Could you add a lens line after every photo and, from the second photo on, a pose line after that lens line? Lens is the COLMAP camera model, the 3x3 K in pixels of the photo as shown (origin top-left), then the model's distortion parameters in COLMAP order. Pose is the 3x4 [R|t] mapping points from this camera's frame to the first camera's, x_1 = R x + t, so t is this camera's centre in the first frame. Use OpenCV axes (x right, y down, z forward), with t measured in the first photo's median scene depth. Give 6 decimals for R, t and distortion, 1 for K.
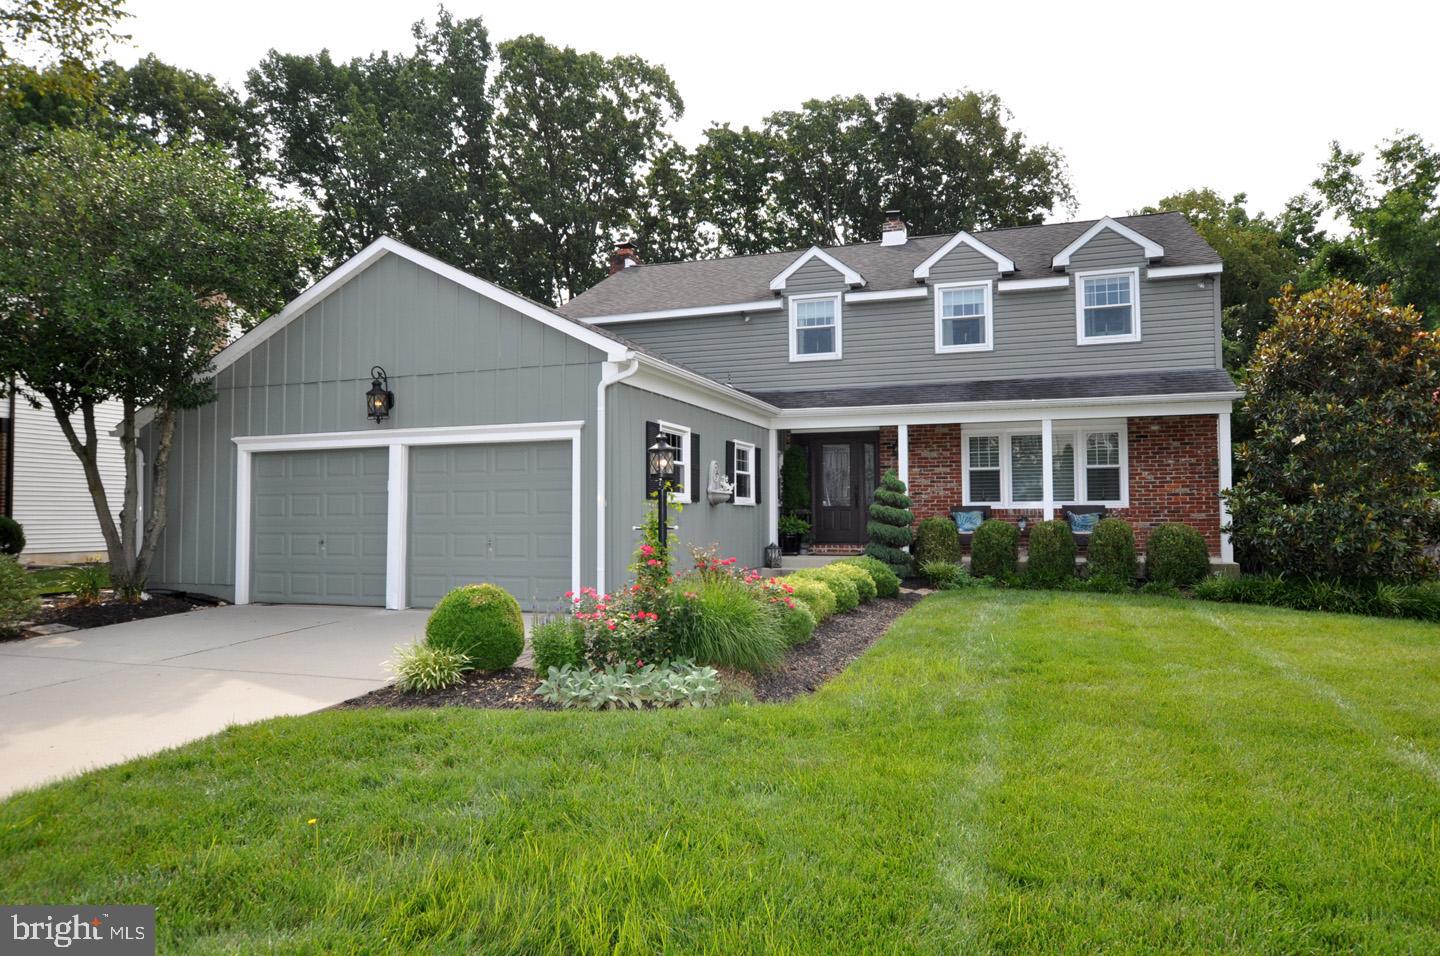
lens RADIAL K [[903.2, 0, 722.0], [0, 903.2, 471.2], [0, 0, 1]] dist [0.000427, -0.005857]
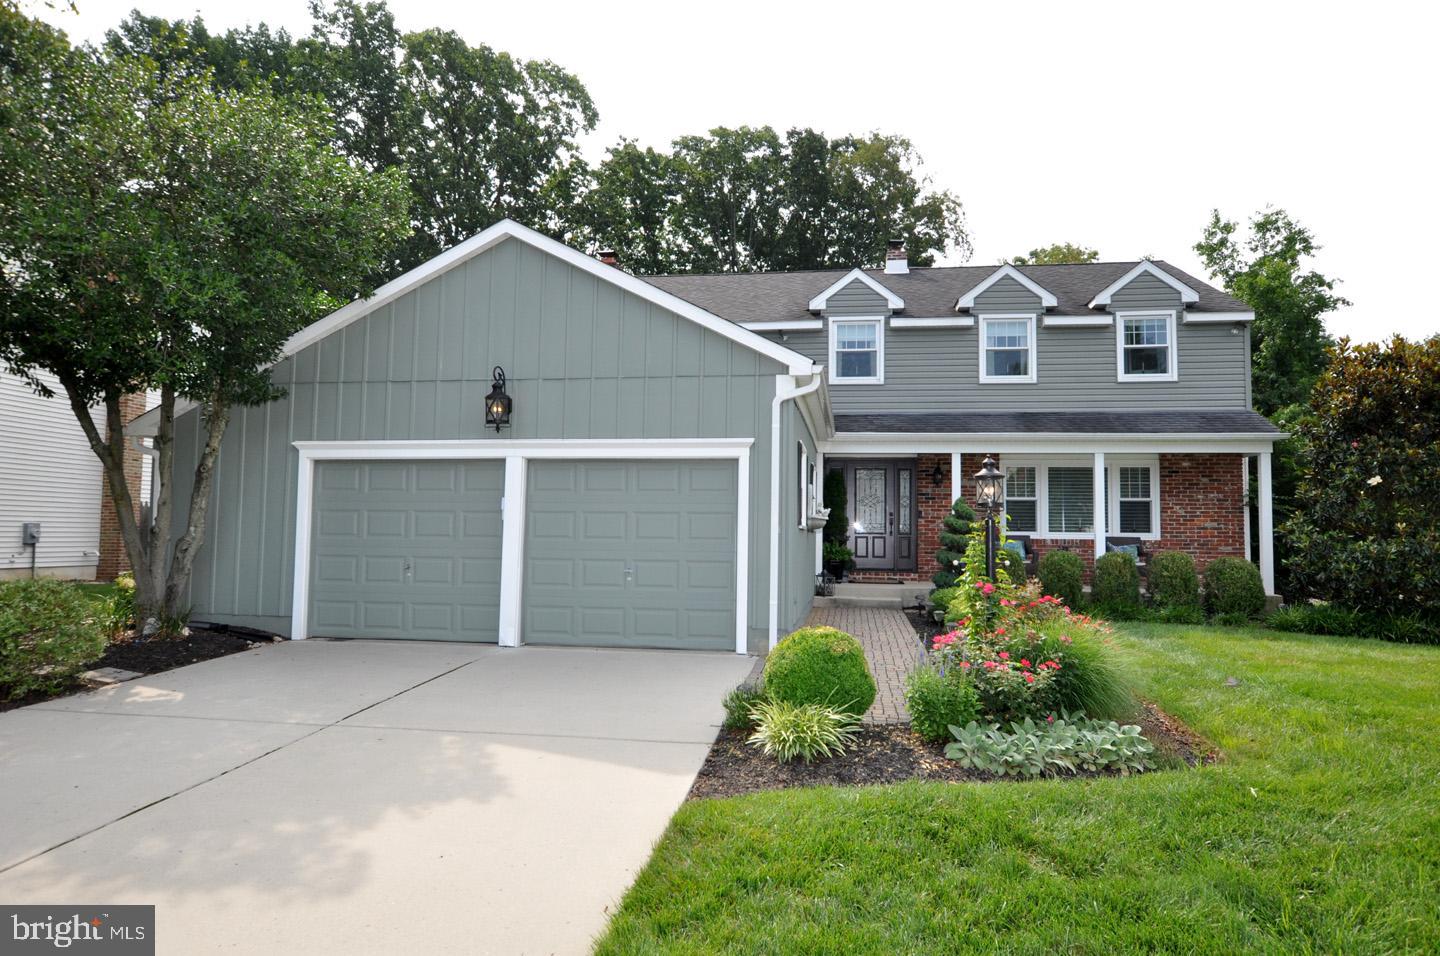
lens RADIAL K [[884.2, 0, 714.7], [0, 884.2, 484.7], [0, 0, 1]] dist [0.006448, -0.007078]
pose [[0.982454, 0.028135, 0.184372, -0.234864], [-0.026586, 0.999587, -0.010869, 0.001149], [-0.184601, 0.005777, 0.982796, 0.087864]]
